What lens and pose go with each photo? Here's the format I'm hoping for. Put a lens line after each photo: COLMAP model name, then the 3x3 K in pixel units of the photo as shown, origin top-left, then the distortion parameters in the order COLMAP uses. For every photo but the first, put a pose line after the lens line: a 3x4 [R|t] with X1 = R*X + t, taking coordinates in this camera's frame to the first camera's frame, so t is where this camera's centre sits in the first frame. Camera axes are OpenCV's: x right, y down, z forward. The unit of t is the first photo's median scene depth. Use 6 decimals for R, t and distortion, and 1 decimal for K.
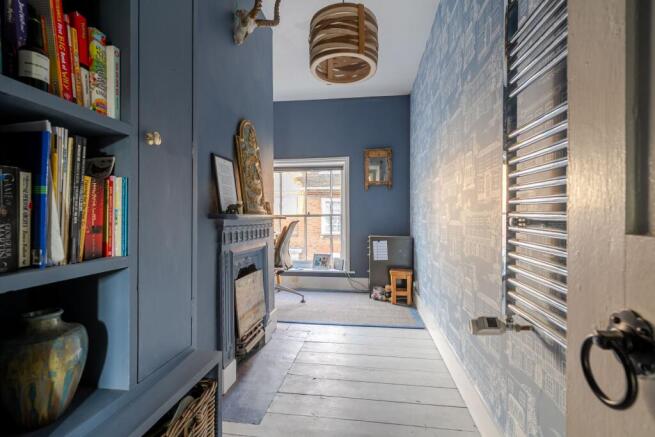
lens RADIAL K [[278.6, 0, 329.2], [0, 278.6, 216.0], [0, 0, 1]] dist [-0.000120, -0.000079]
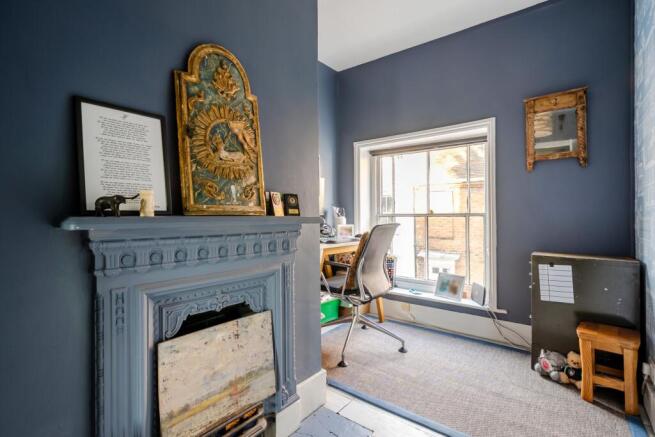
lens RADIAL K [[301.7, 0, 326.6], [0, 301.7, 213.3], [0, 0, 1]] dist [0.000124, -0.000112]
pose [[0.863976, -0.001703, -0.503529, 0.097838], [-0.000776, 0.999989, -0.004715, -0.003766], [0.503532, 0.004464, 0.863965, 0.295586]]
